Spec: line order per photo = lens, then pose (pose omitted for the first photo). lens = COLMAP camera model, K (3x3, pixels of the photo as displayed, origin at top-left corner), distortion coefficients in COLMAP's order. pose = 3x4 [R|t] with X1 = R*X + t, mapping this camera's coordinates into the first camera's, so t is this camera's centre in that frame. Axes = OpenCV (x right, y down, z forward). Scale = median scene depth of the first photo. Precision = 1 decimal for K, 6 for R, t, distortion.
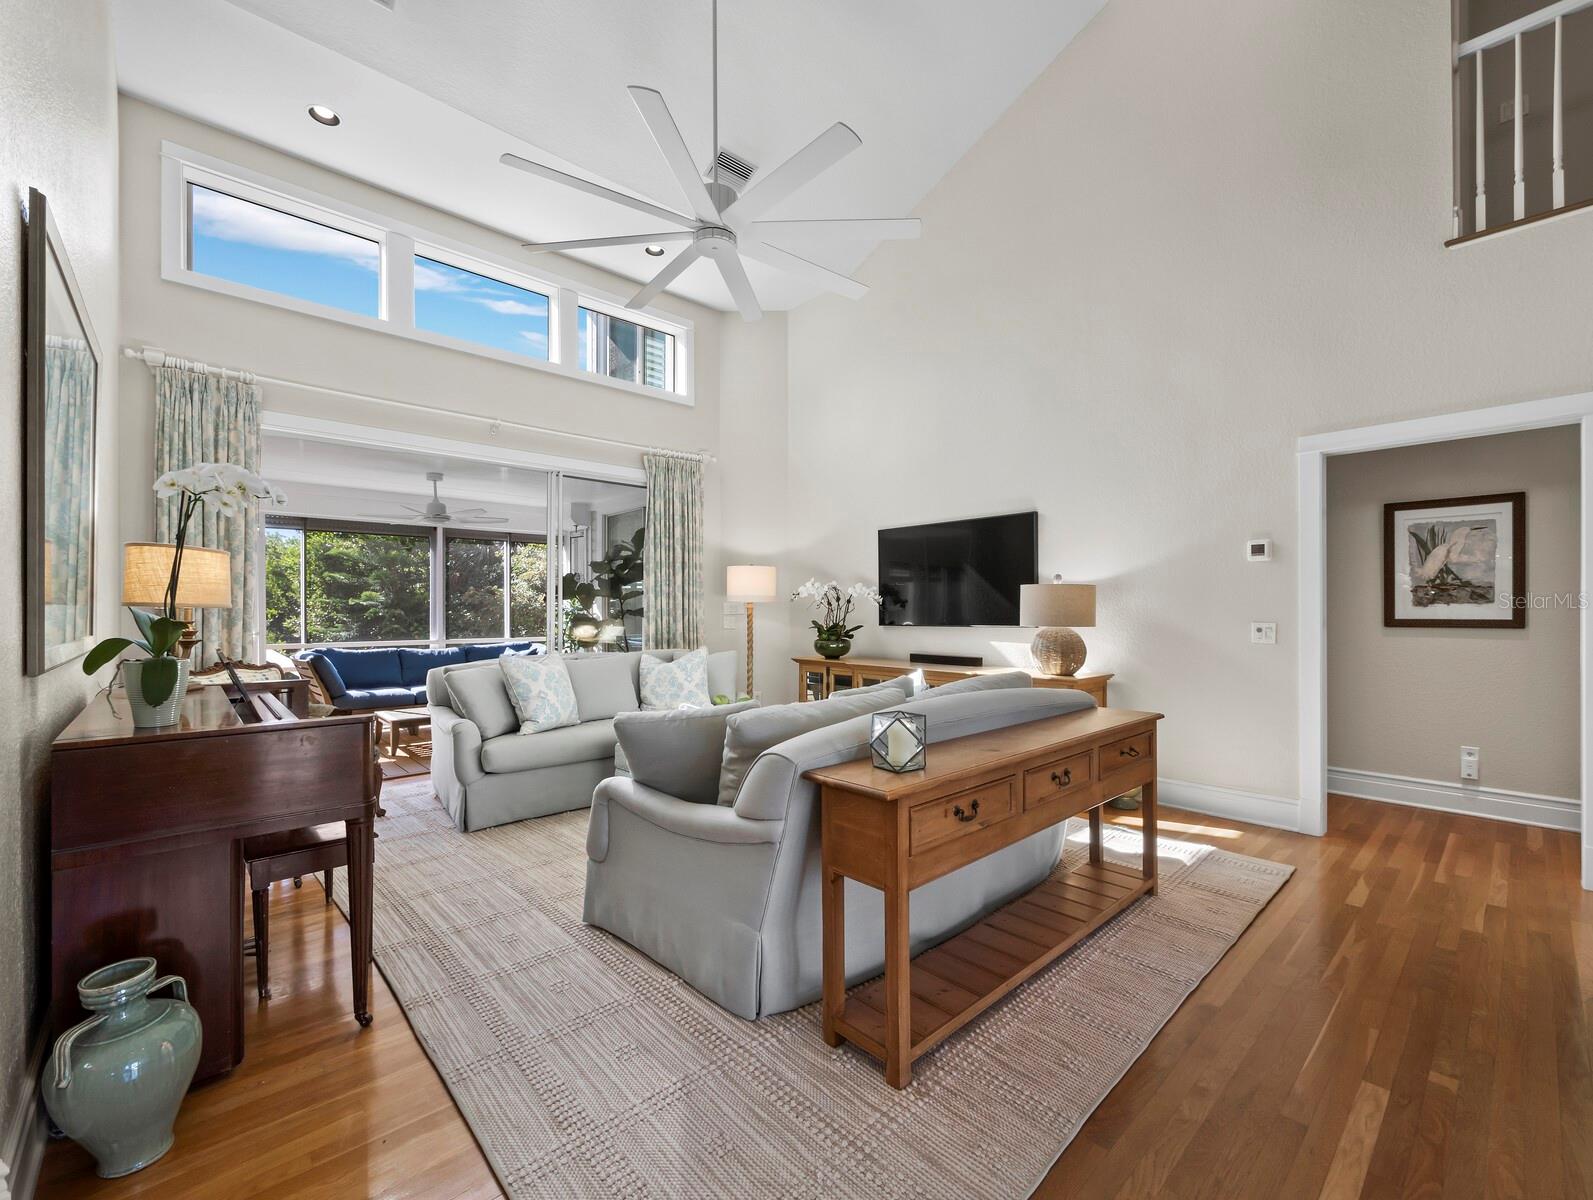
lens RADIAL K [[670.6, 0, 793.0], [0, 670.6, 598.6], [0, 0, 1]] dist [0.000064, 0.000399]
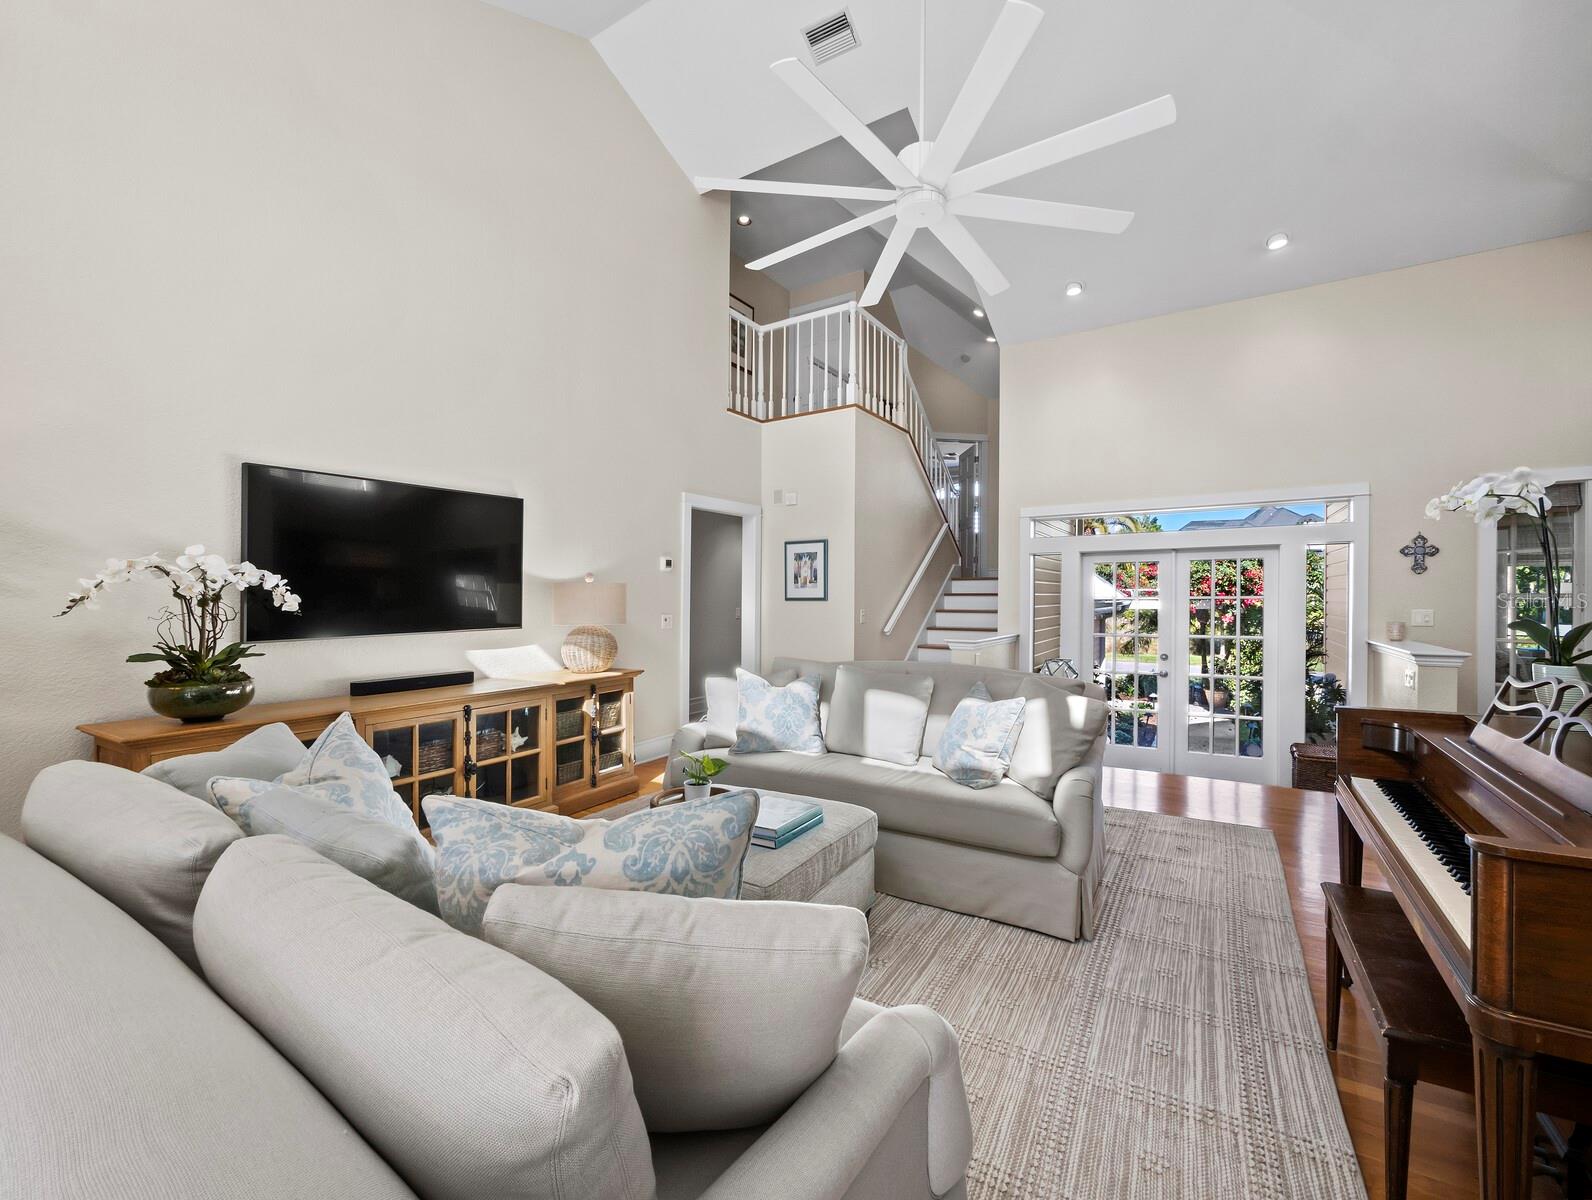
lens RADIAL K [[670.1, 0, 792.5], [0, 670.1, 598.6], [0, 0, 1]] dist [0.000064, 0.000399]
pose [[-0.255527, 0.001944, 0.966800, -0.553716], [-0.006456, 0.999972, -0.003717, 0.003533], [-0.966780, -0.007192, -0.255507, 0.815811]]
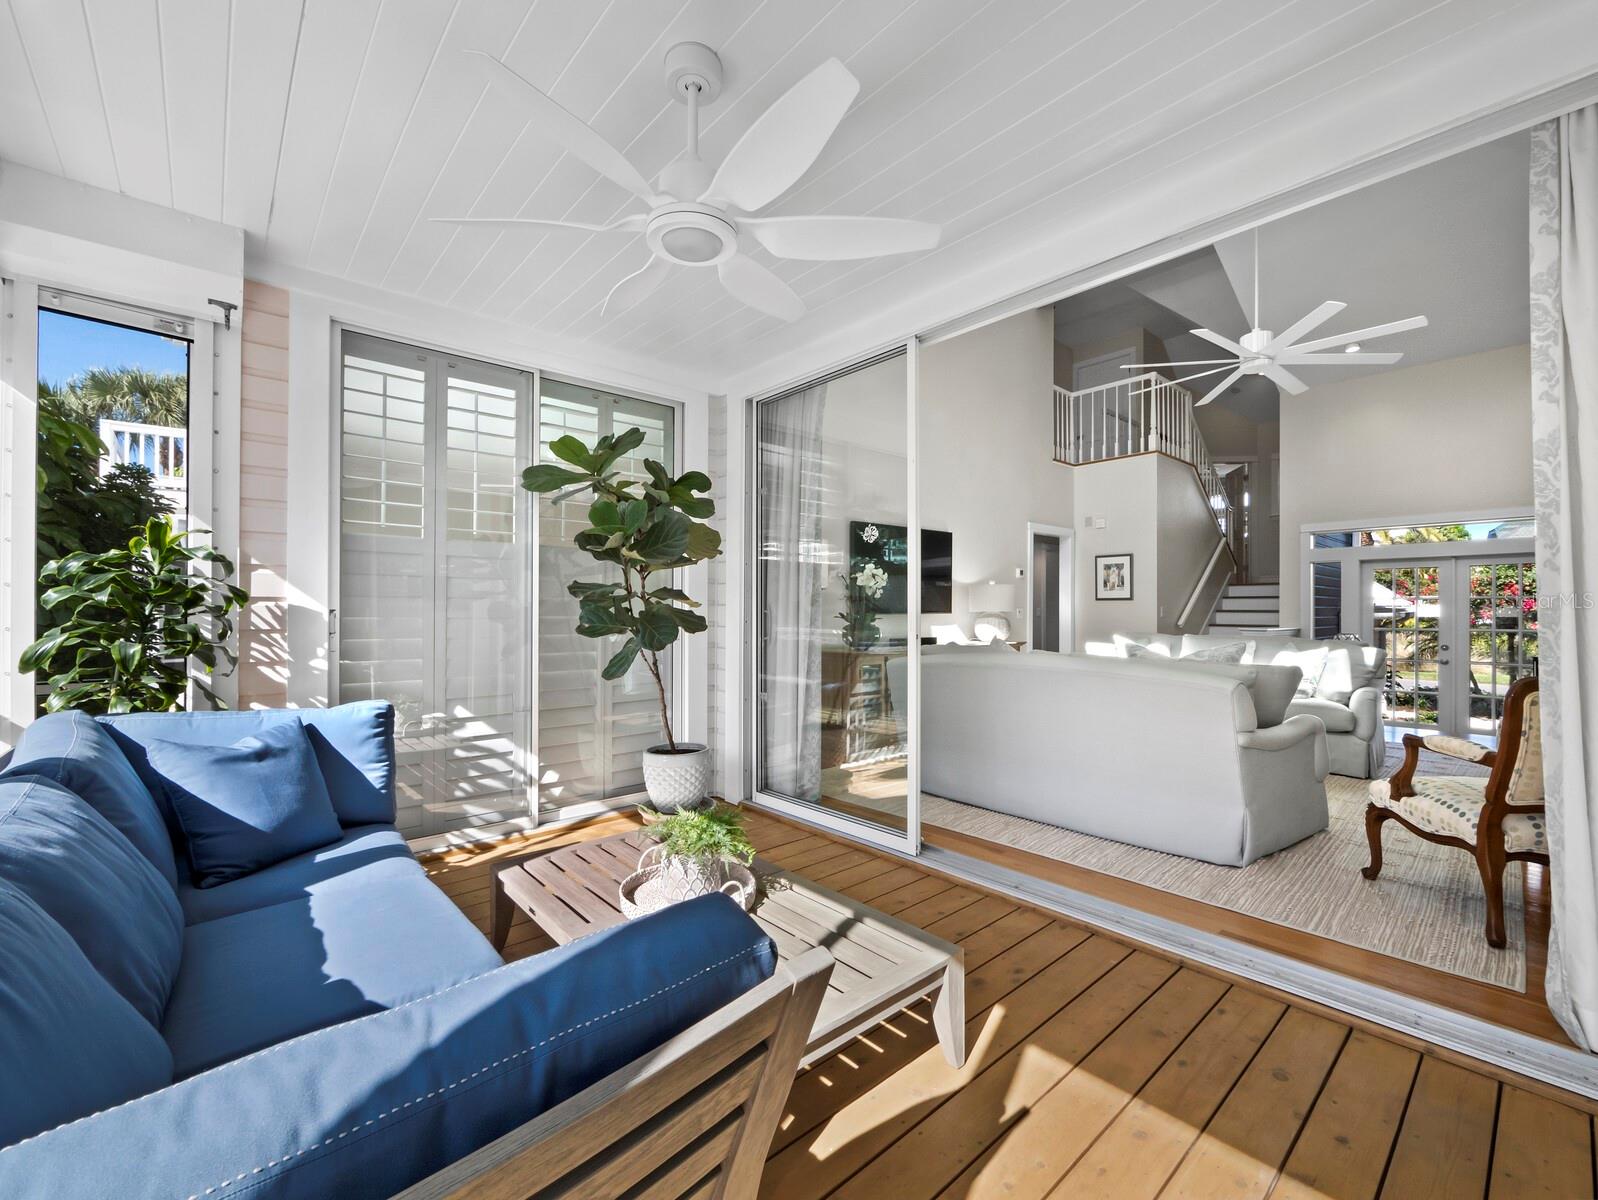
lens RADIAL K [[678.9, 0, 800.7], [0, 678.9, 605.7], [0, 0, 1]] dist [0.001168, 0.000159]
pose [[0.015309, 0.011234, 0.999820, -0.995526], [-0.012374, 0.999862, -0.011045, 0.040662], [-0.999806, -0.012203, 0.015446, 1.183272]]
